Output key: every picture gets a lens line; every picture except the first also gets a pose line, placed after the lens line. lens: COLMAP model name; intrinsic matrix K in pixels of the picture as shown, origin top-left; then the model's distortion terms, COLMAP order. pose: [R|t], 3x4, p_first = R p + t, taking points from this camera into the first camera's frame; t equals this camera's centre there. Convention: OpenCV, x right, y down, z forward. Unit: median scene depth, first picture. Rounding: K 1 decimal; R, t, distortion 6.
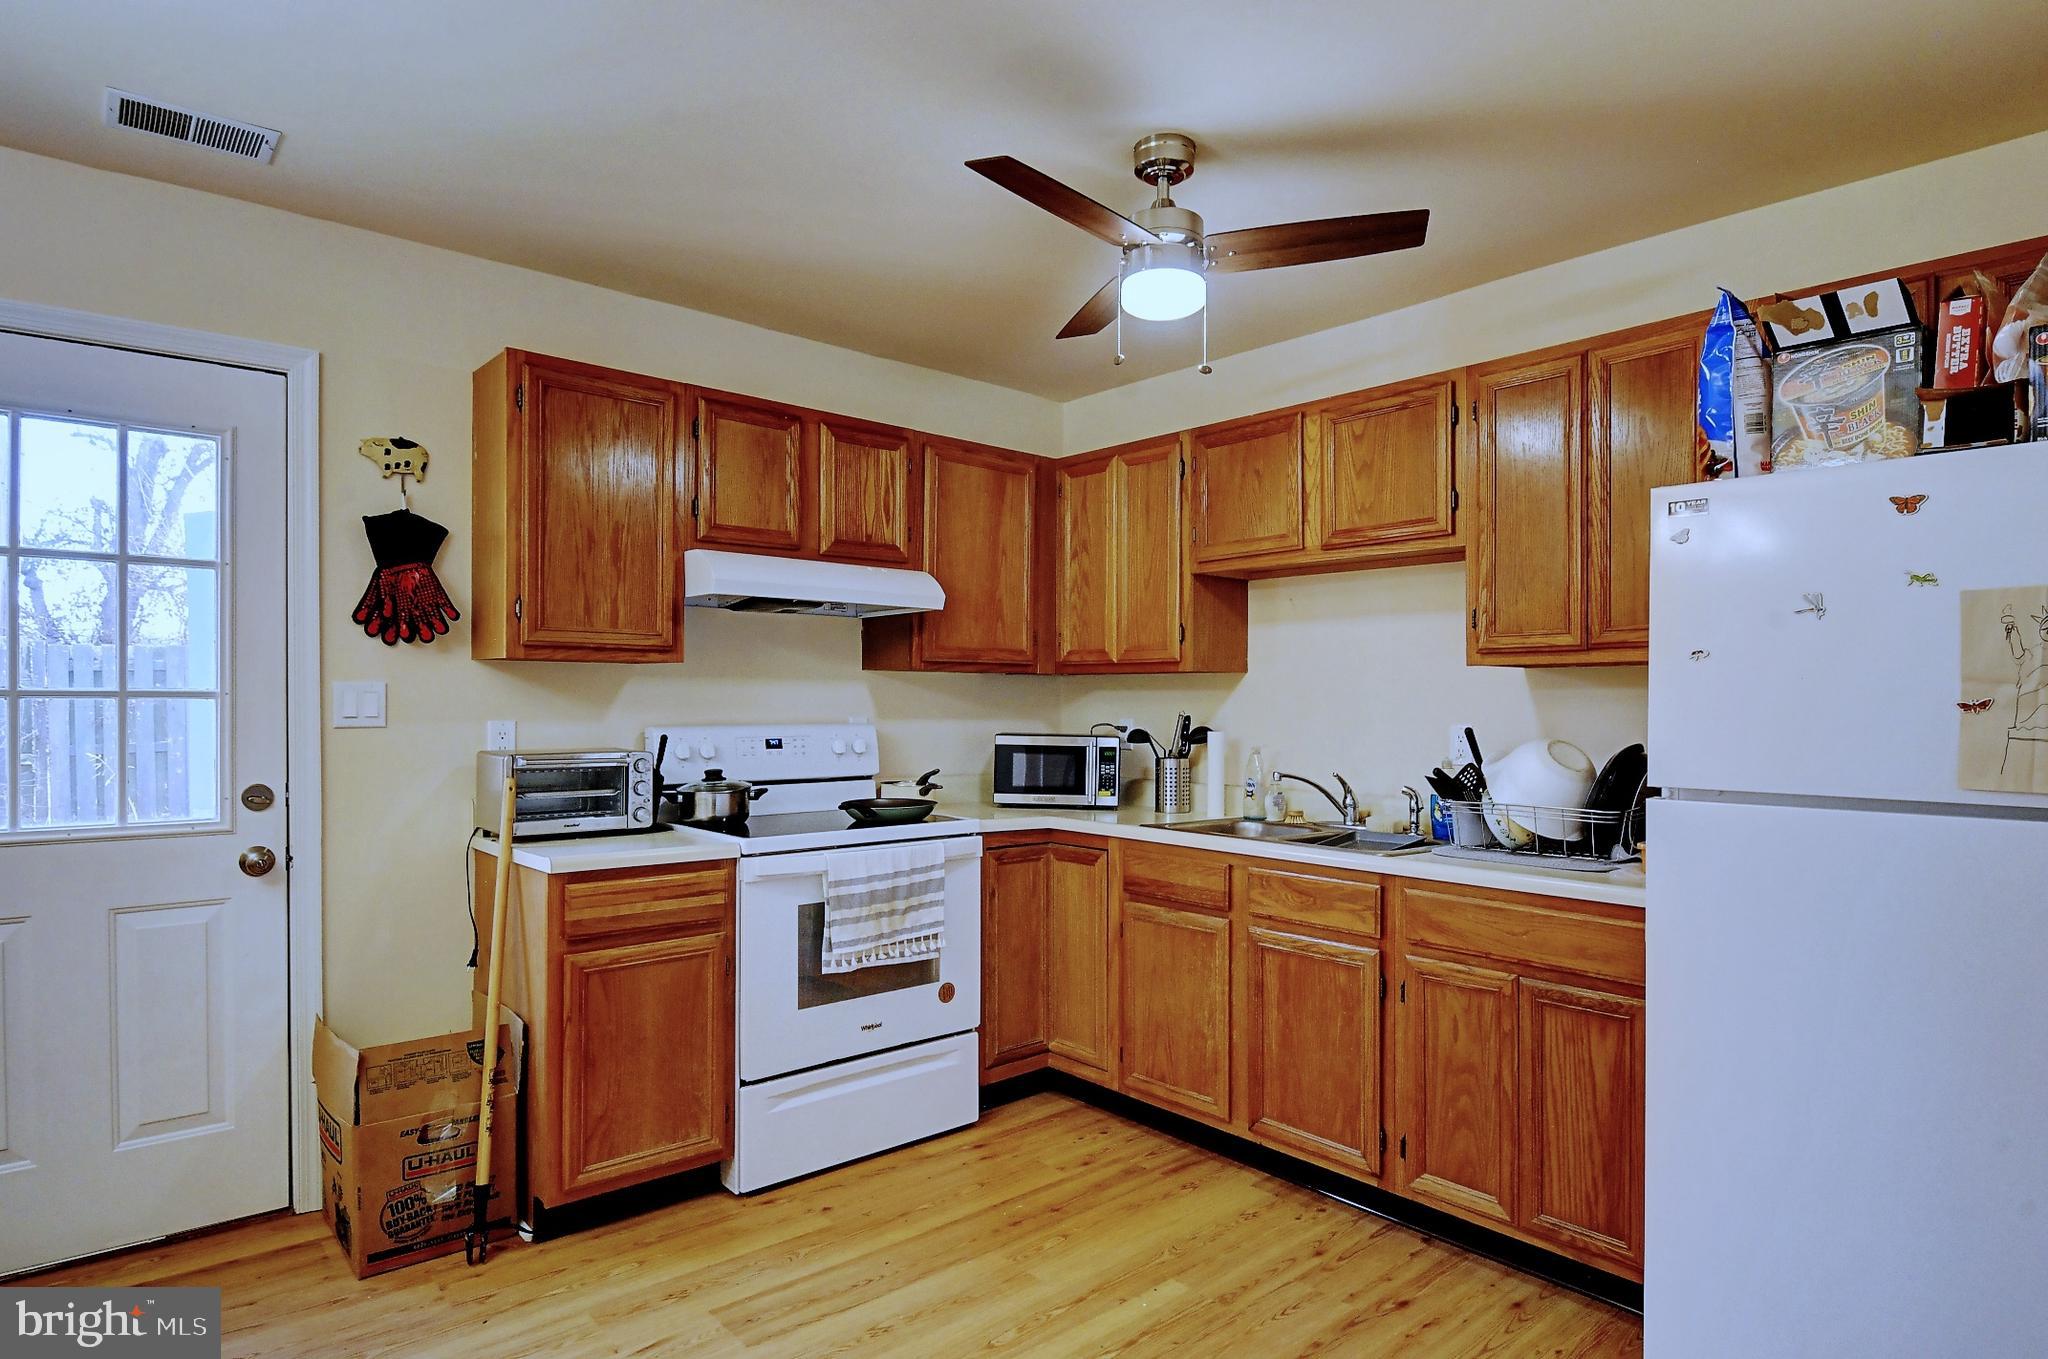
lens RADIAL K [[1131.1, 0, 1048.5], [0, 1131.1, 715.8], [0, 0, 1]] dist [0.022330, -0.028241]
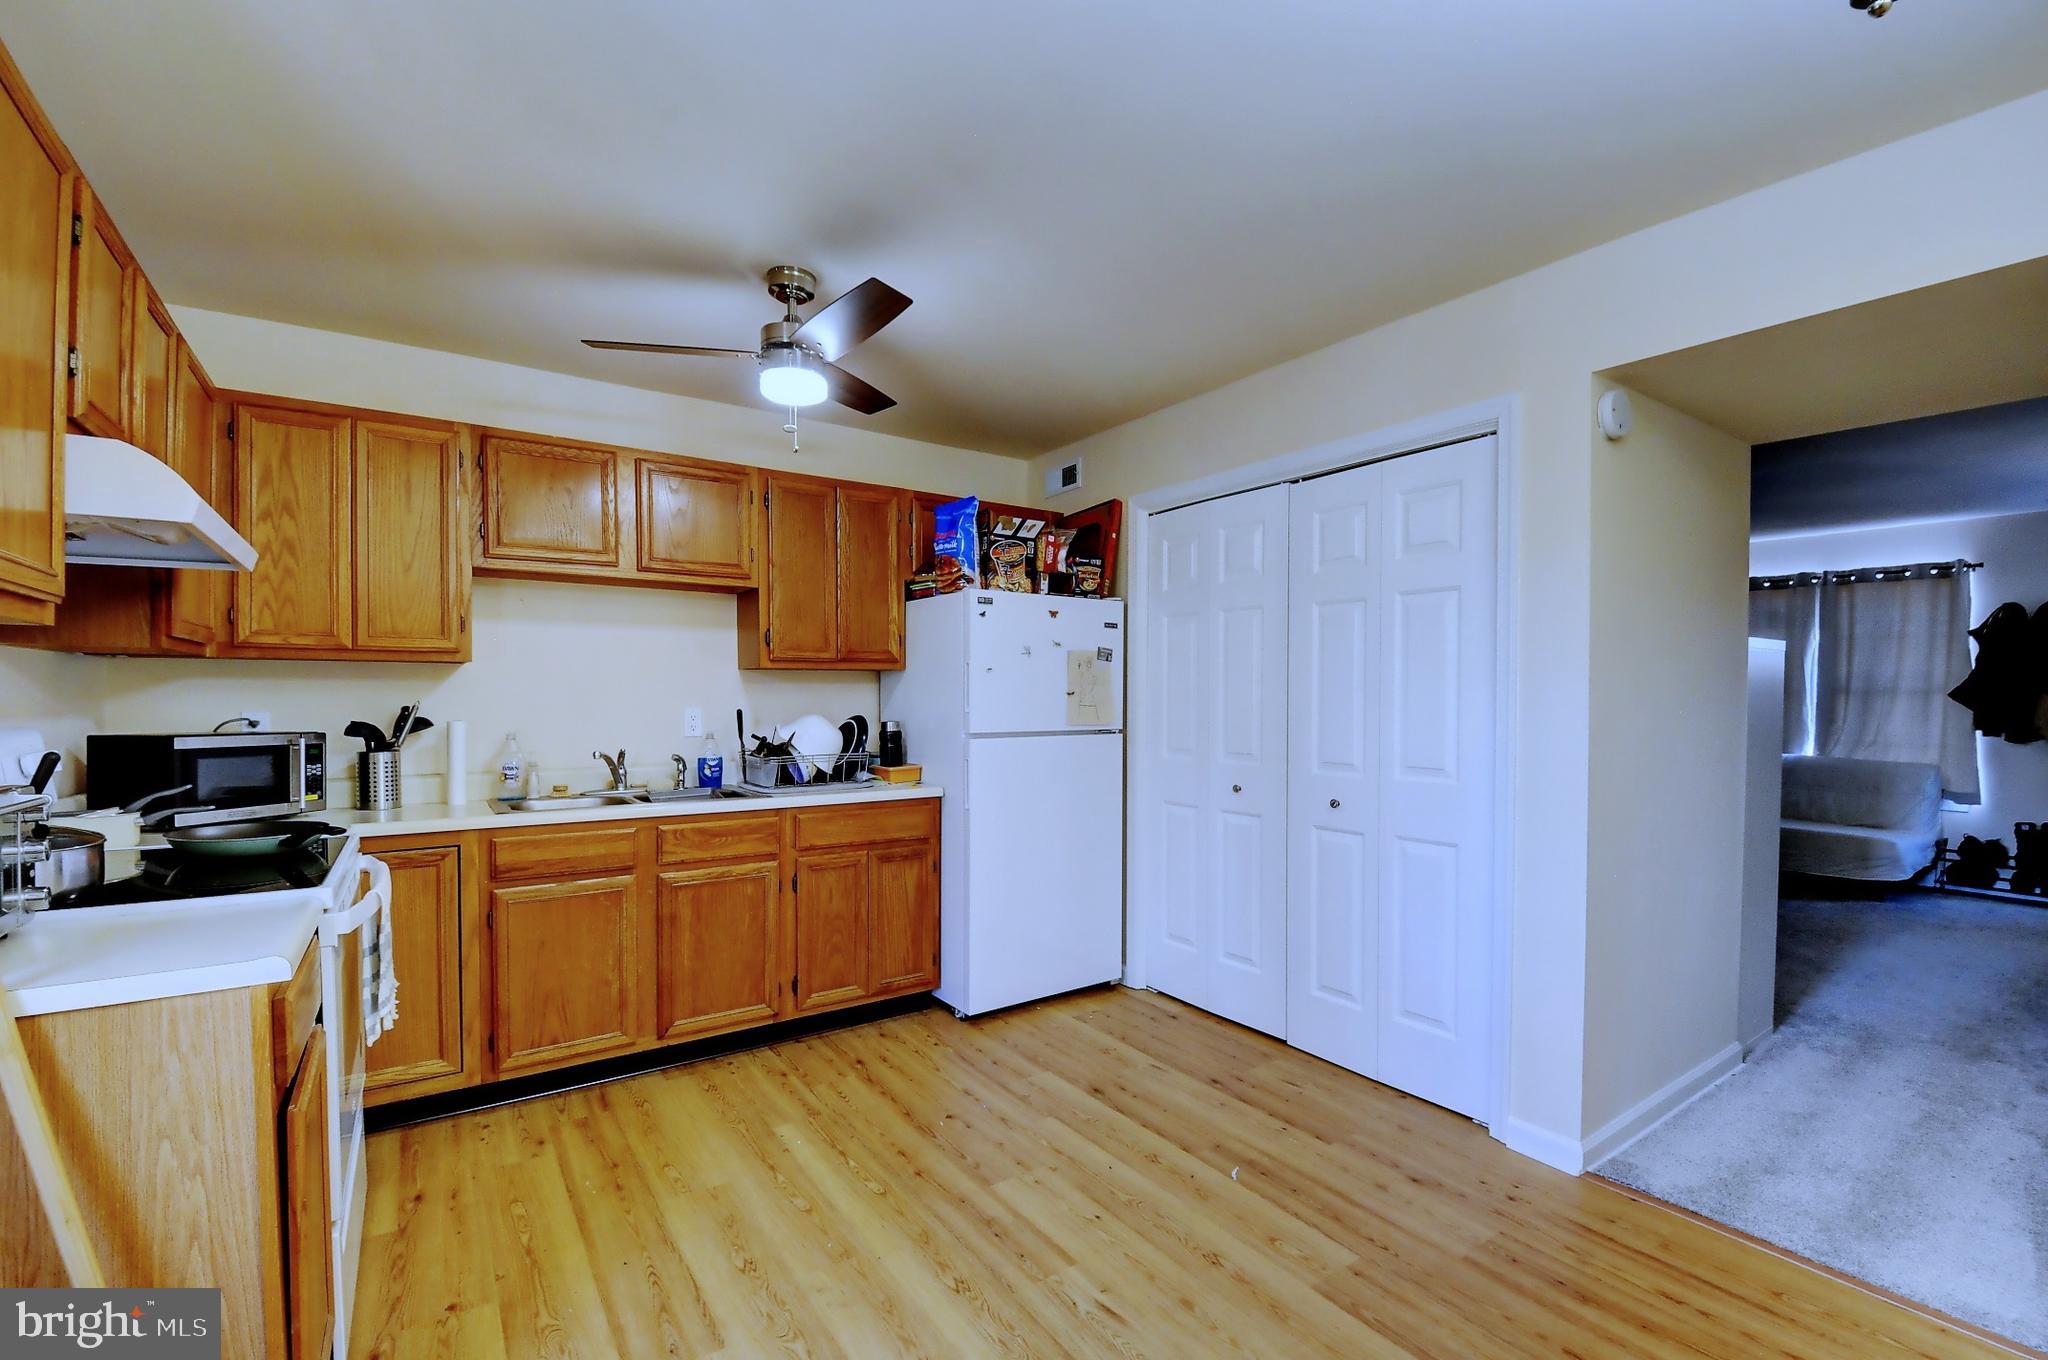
lens RADIAL K [[887.2, 0, 1050.2], [0, 887.2, 714.8], [0, 0, 1]] dist [0.011722, -0.020210]
pose [[0.116281, -0.028093, 0.992819, -0.703663], [0.011335, 0.999572, 0.026957, -0.008626], [-0.993152, 0.008119, 0.116550, 0.447968]]
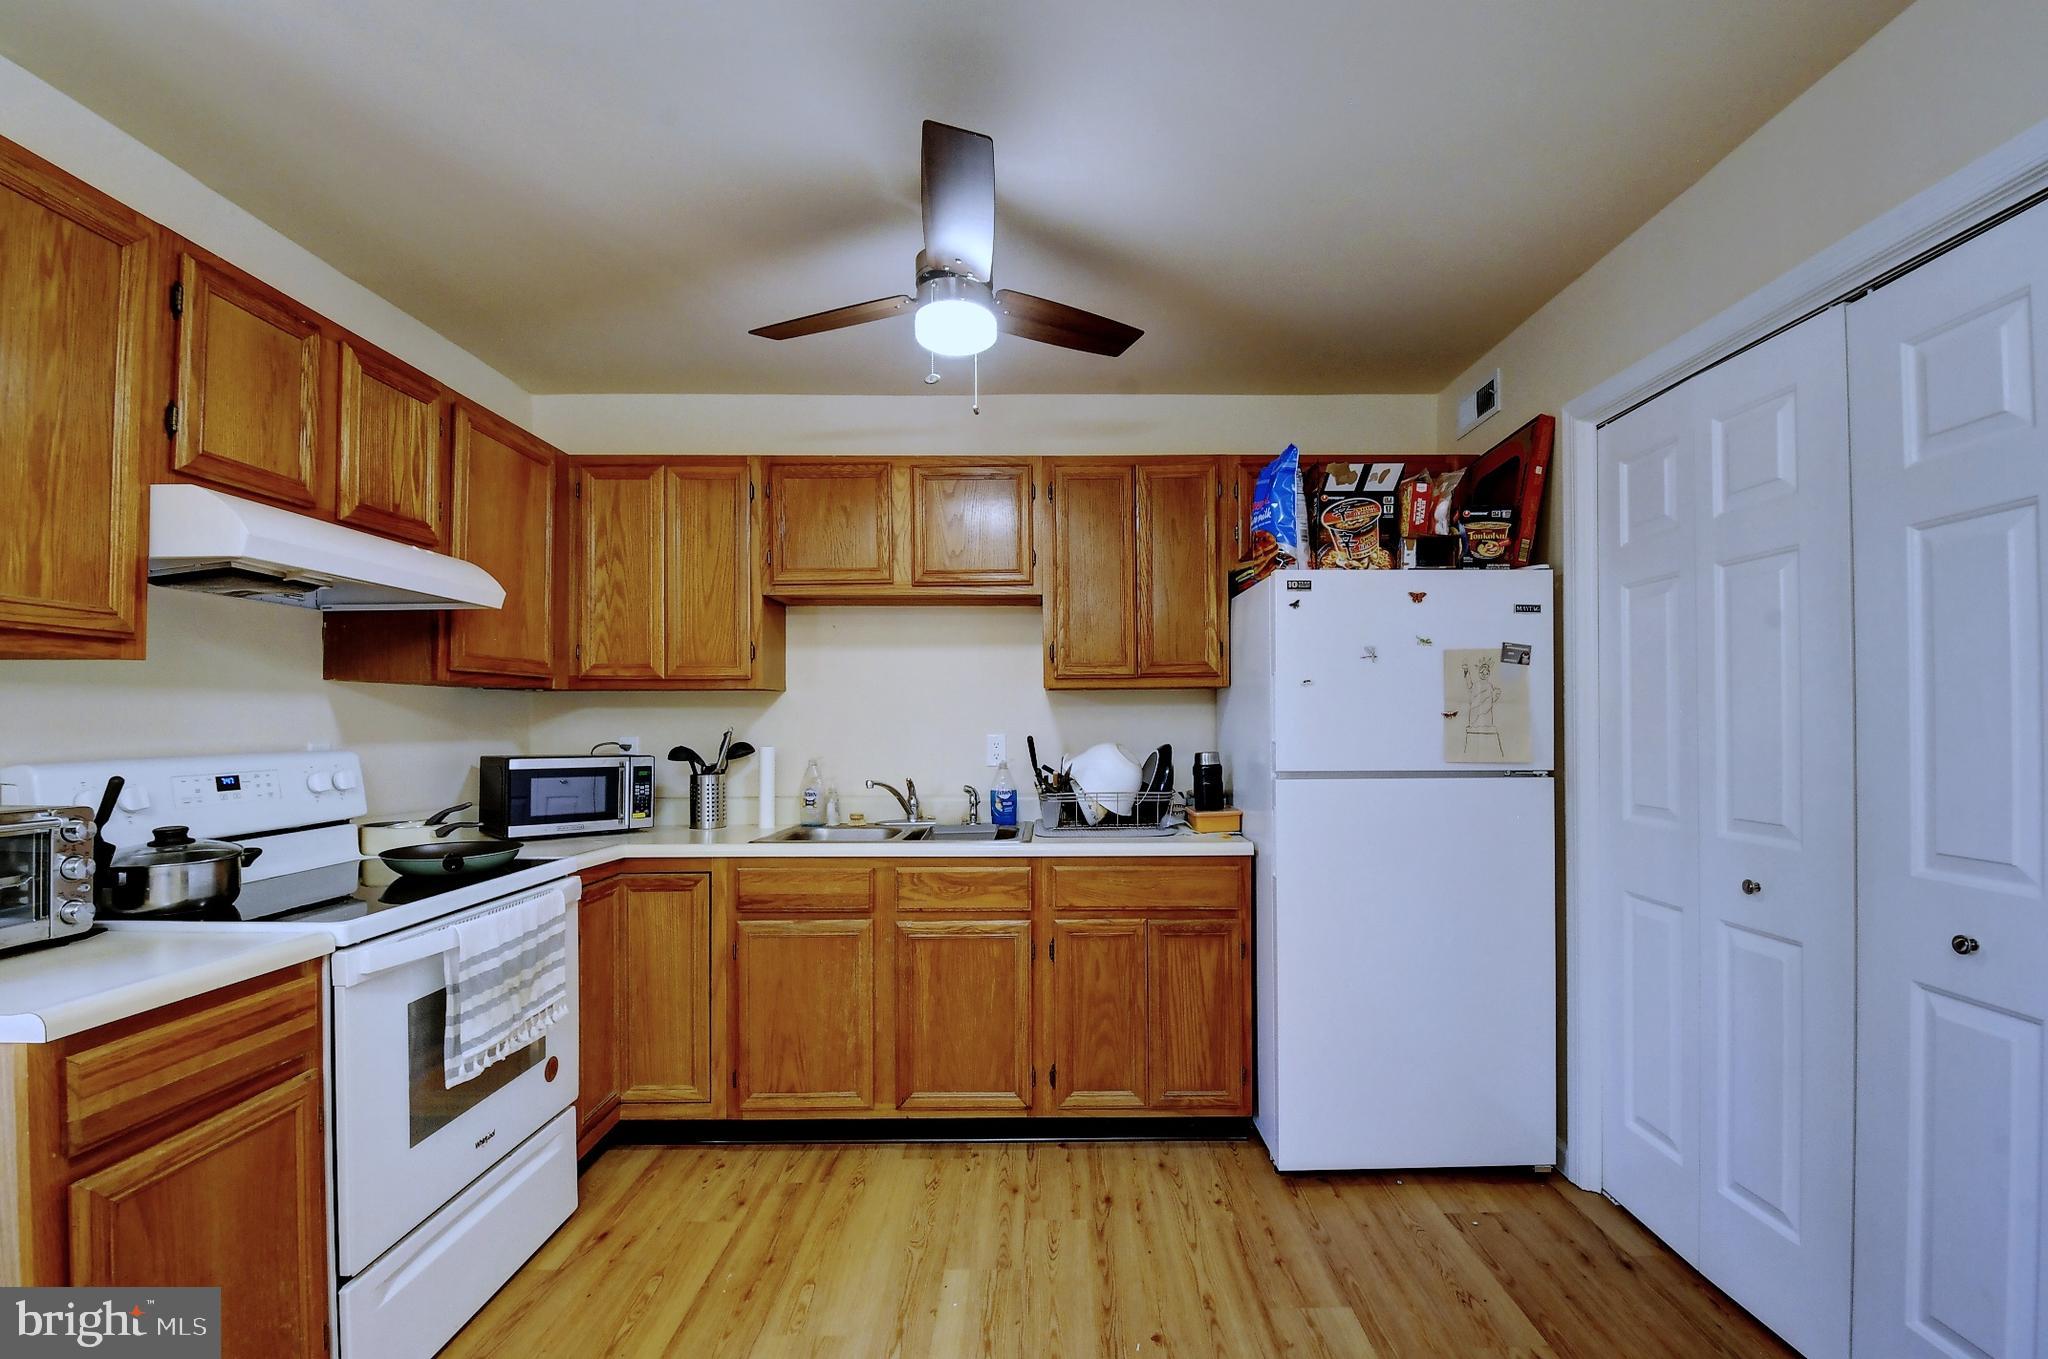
lens RADIAL K [[887.2, 0, 1050.2], [0, 887.2, 714.3], [0, 0, 1]] dist [0.011722, -0.020210]
pose [[0.664151, -0.003467, 0.747590, -0.352983], [0.017531, 0.999786, -0.010938, -0.002918], [-0.747393, 0.020370, 0.664070, 0.303982]]
